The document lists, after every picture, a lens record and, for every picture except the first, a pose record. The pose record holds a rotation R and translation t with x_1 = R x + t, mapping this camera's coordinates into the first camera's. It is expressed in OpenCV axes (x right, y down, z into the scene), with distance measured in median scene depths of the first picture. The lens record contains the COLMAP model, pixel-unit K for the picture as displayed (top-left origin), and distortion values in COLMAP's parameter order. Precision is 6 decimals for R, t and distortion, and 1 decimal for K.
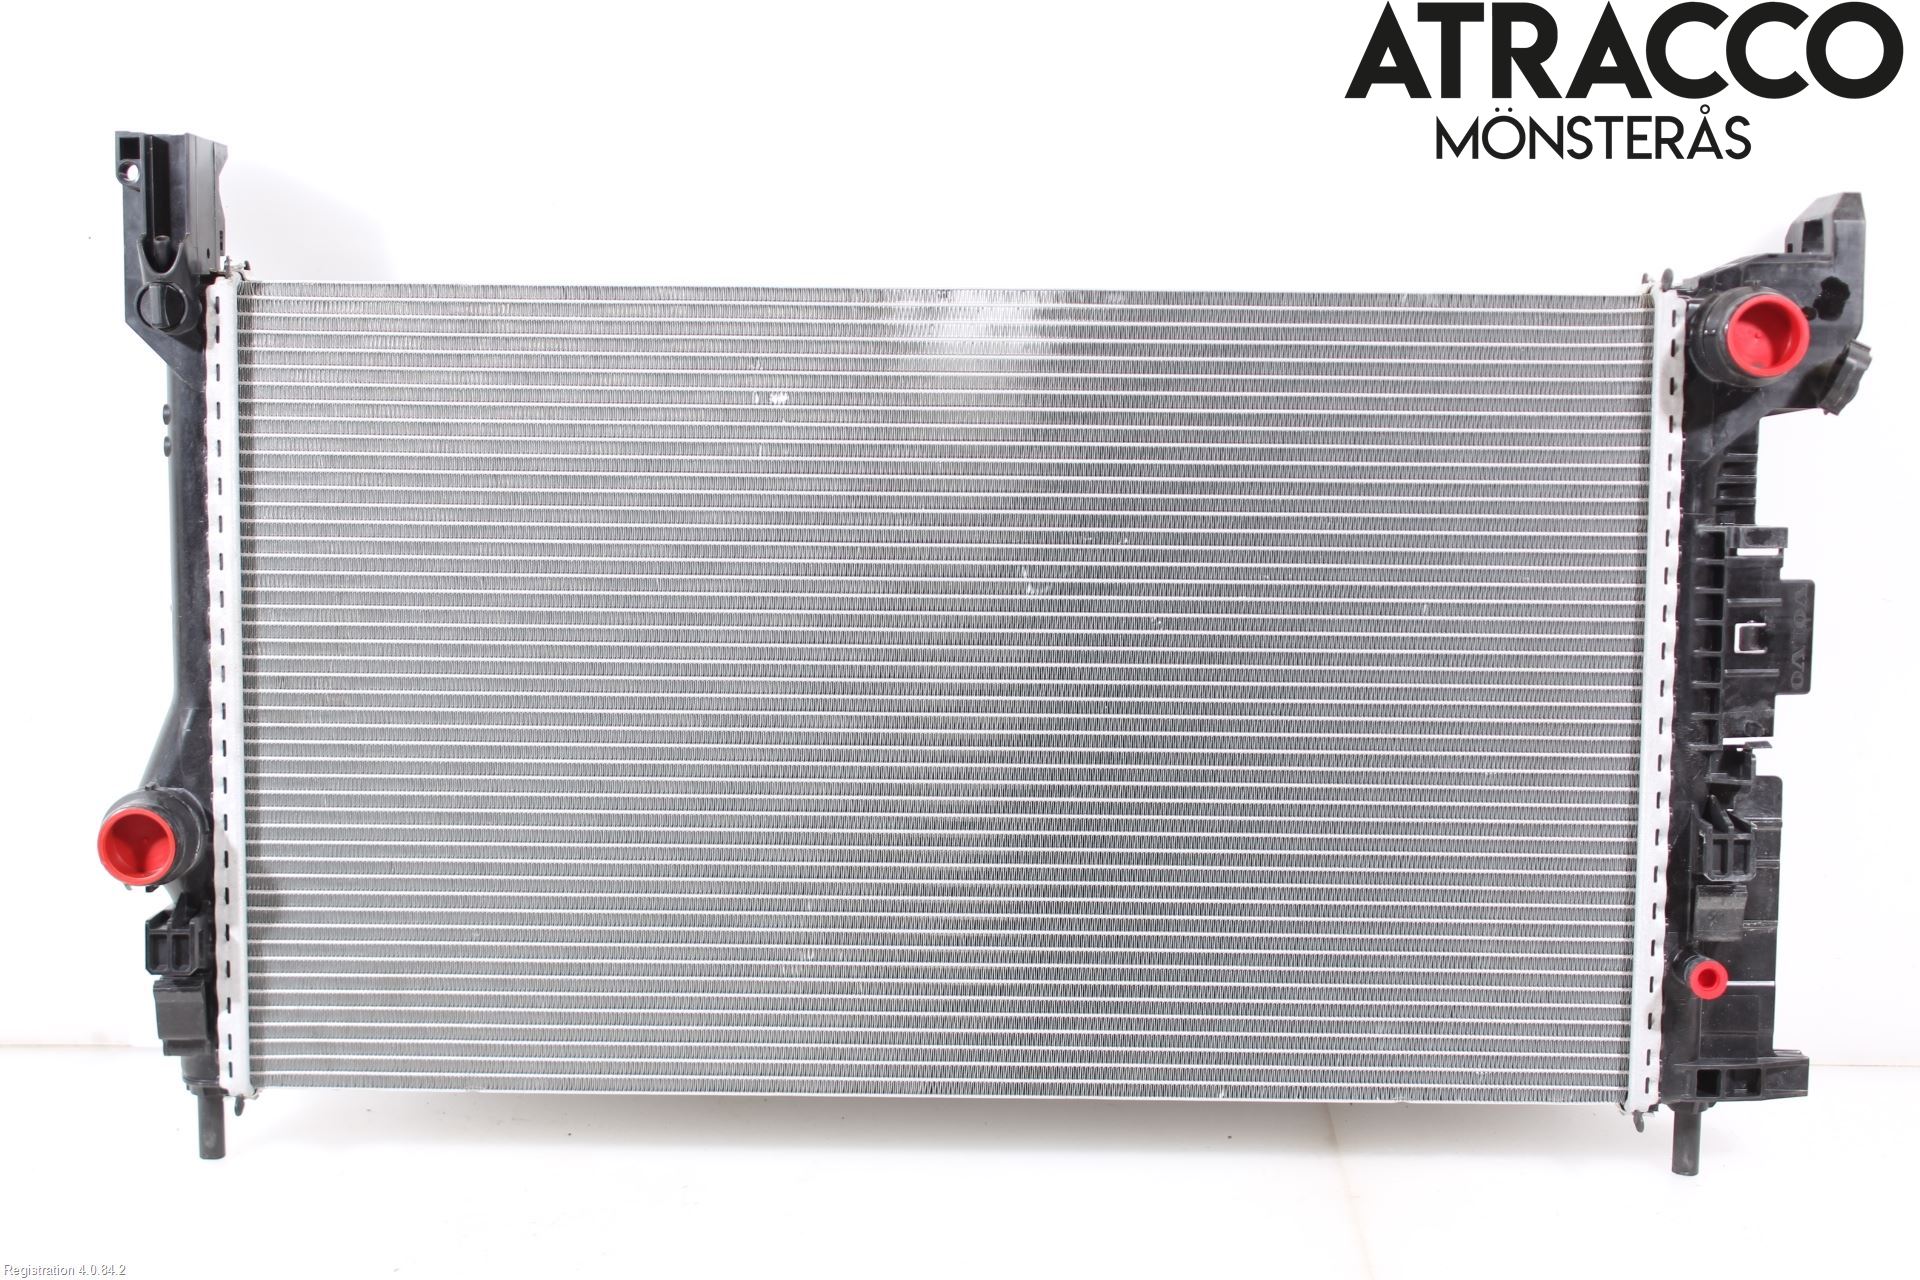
lens RADIAL K [[2880.3, 0, 960.0], [0, 2880.3, 640.0], [0, 0, 1]] dist [-0.051516, 0.198841]
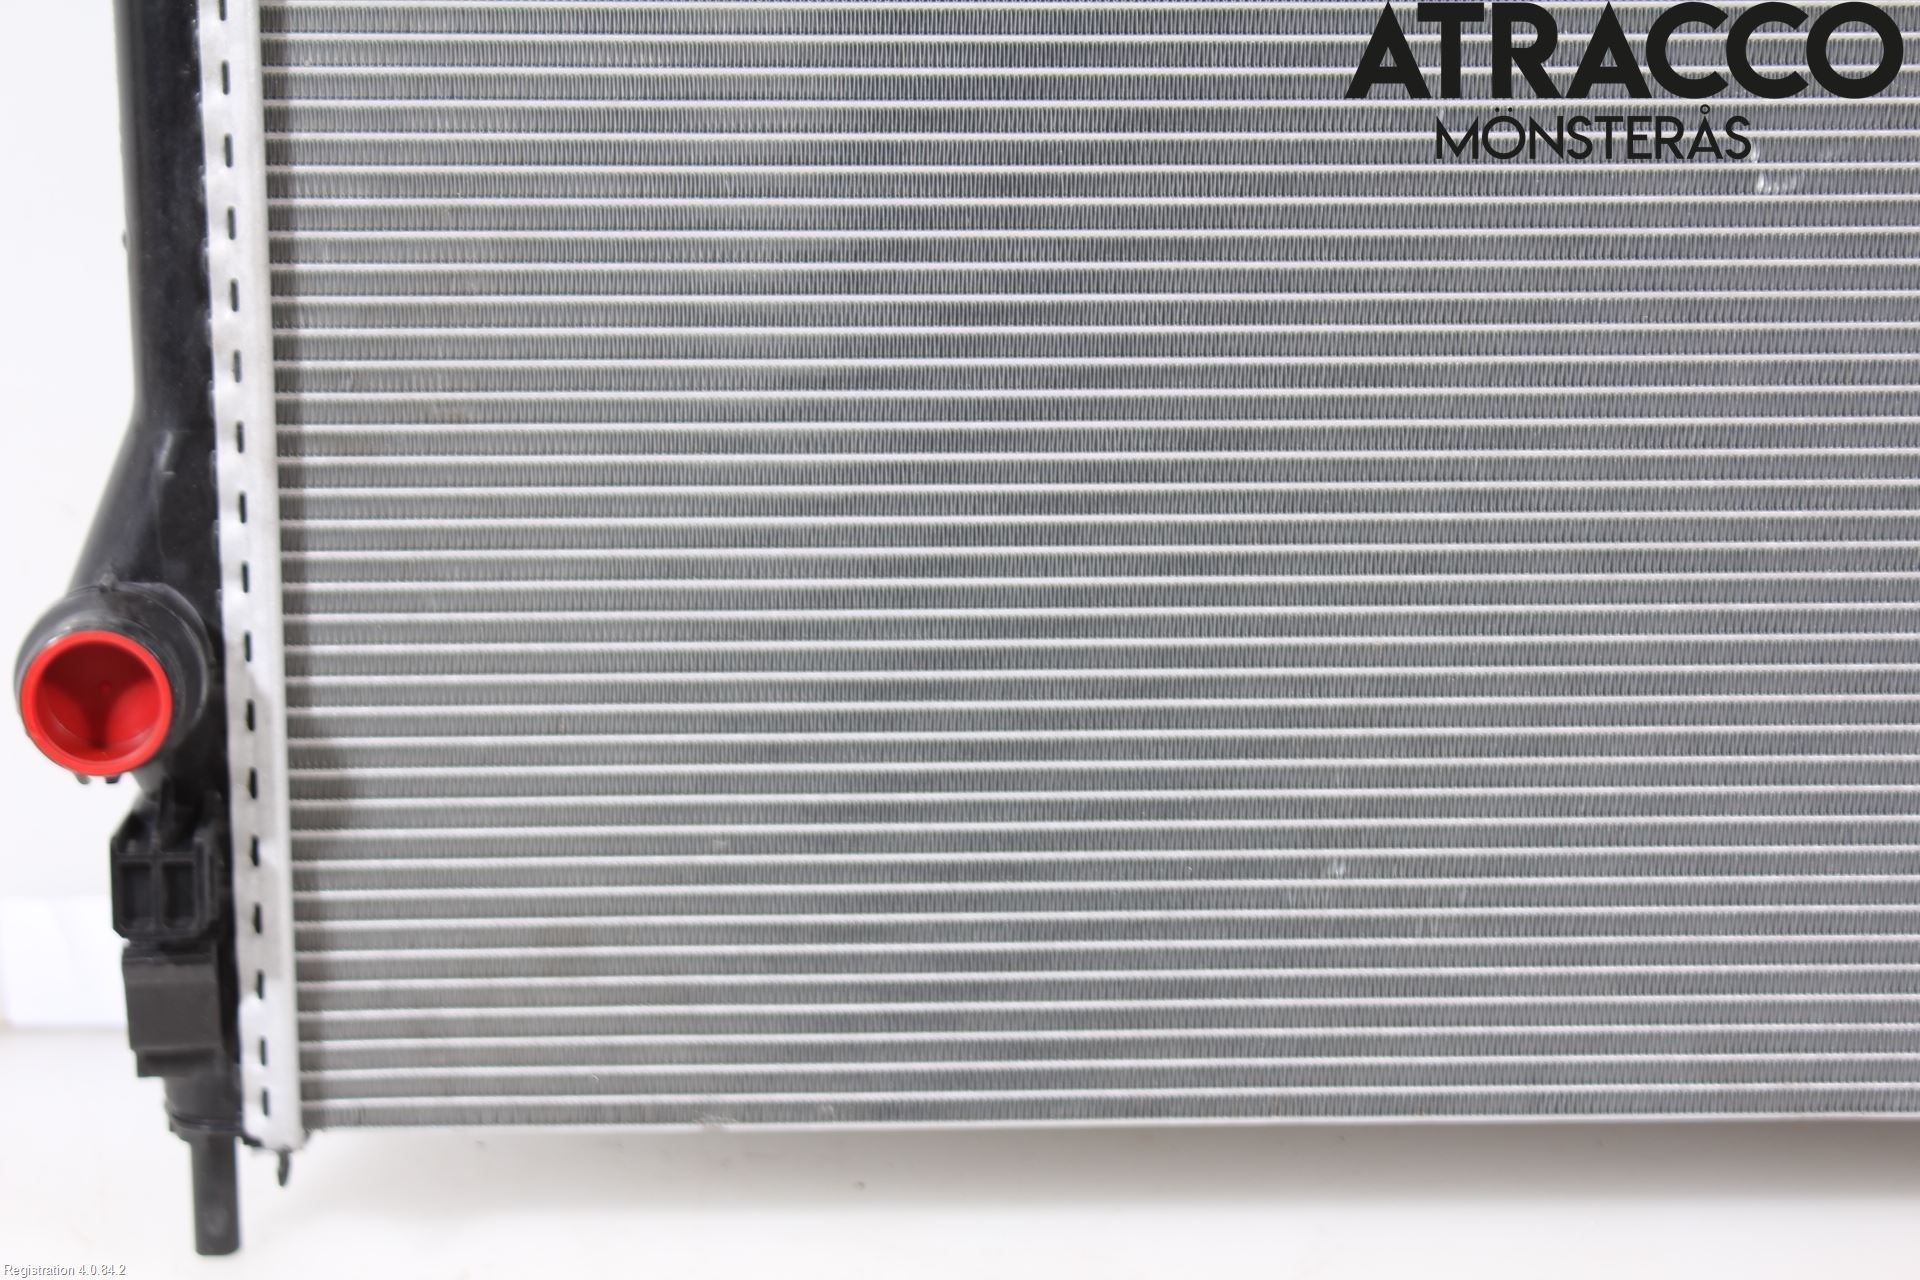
lens RADIAL K [[4038.0, 0, 960.0], [0, 4038.0, 640.0], [0, 0, 1]] dist [0.060071, 0.199512]
pose [[0.998653, -0.018528, 0.048460, -0.160736], [0.012854, 0.993296, 0.114881, -0.021668], [-0.050263, -0.114103, 0.992197, 0.253820]]
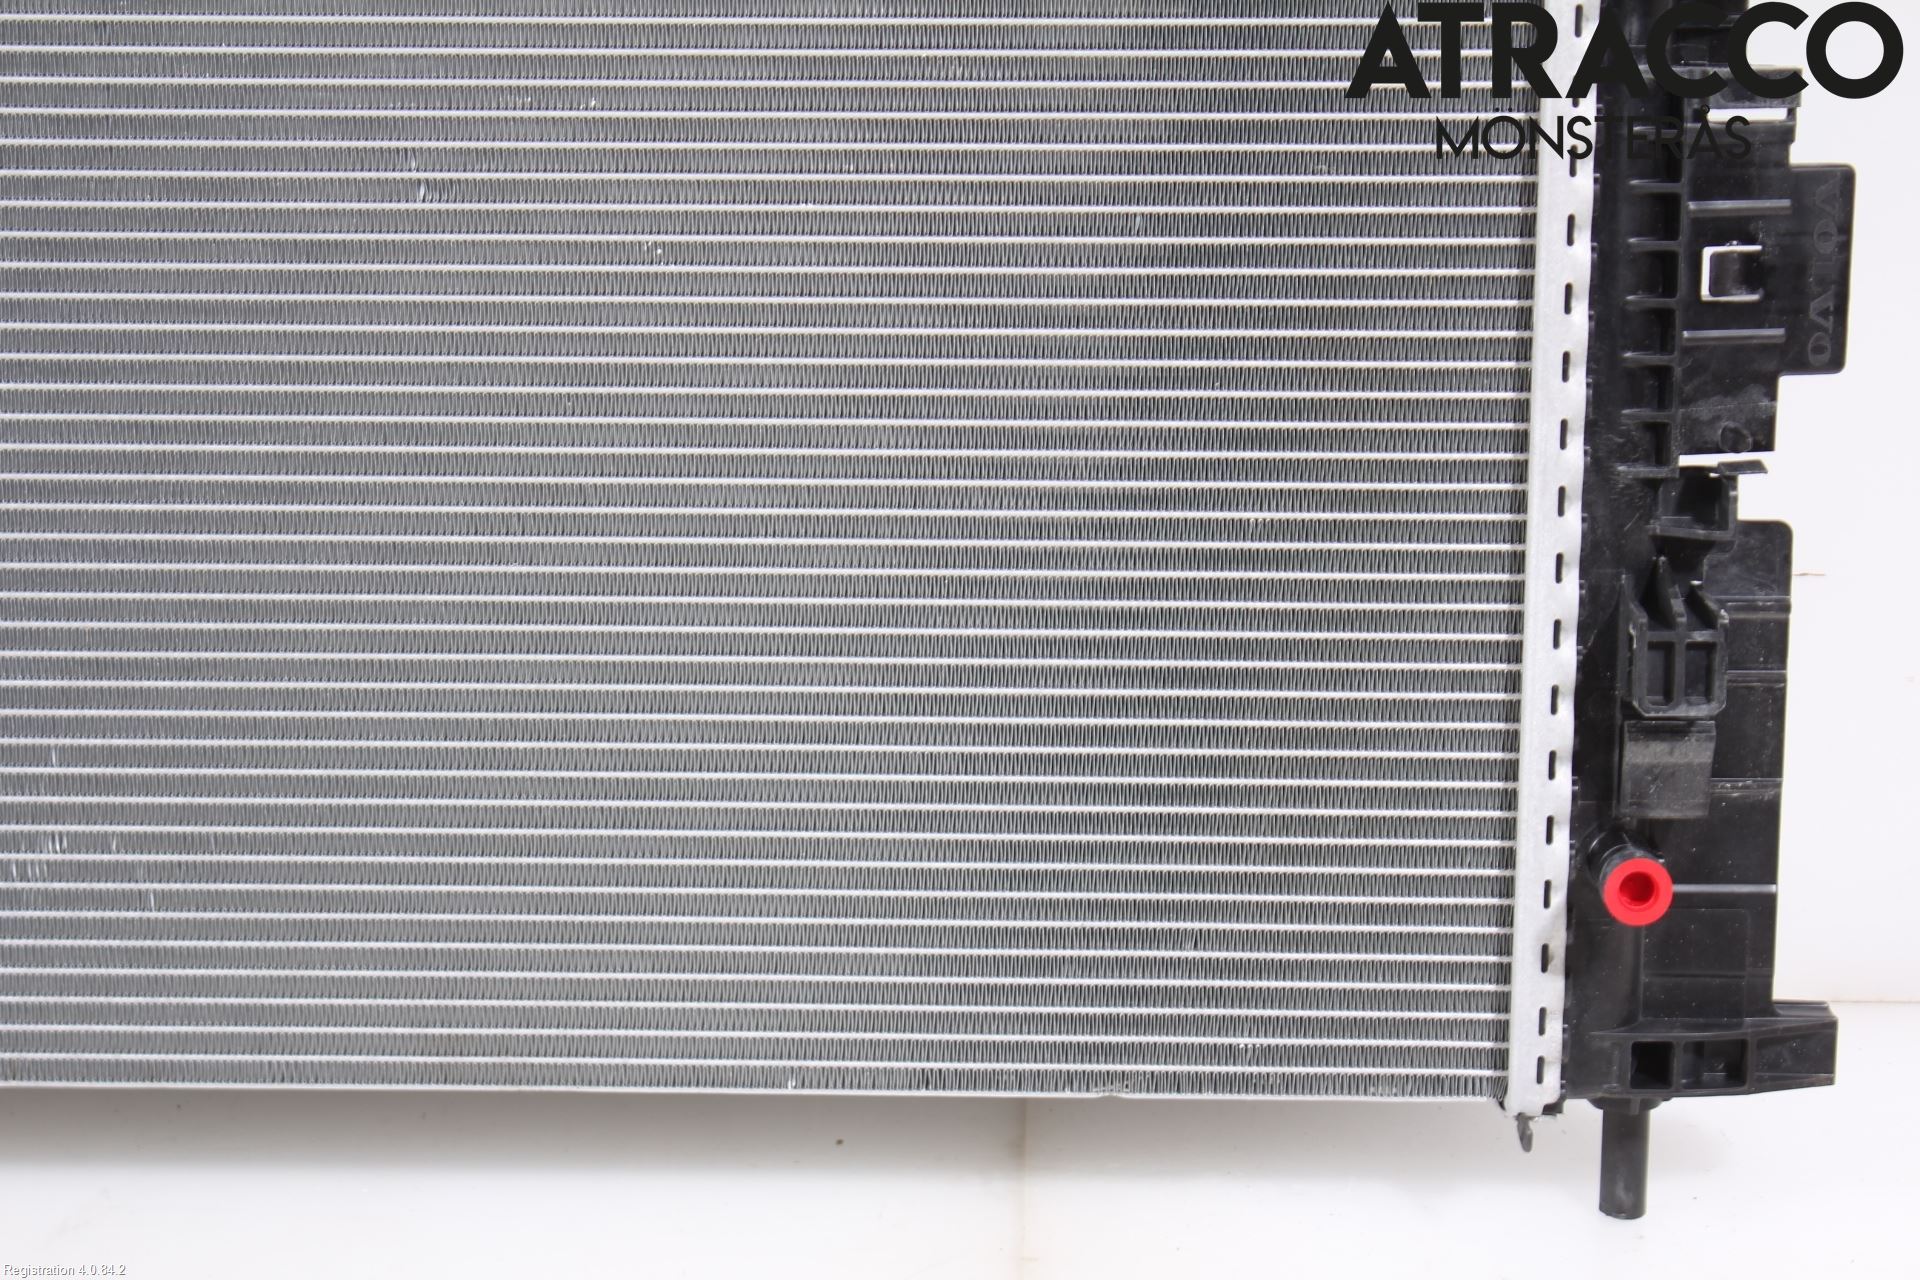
lens RADIAL K [[4038.0, 0, 960.0], [0, 4038.0, 640.0], [0, 0, 1]] dist [0.060071, 0.199512]
pose [[0.999547, -0.002486, -0.029987, 0.150041], [0.005832, 0.993689, 0.112014, -0.018459], [0.029519, -0.112138, 0.993254, 0.217709]]
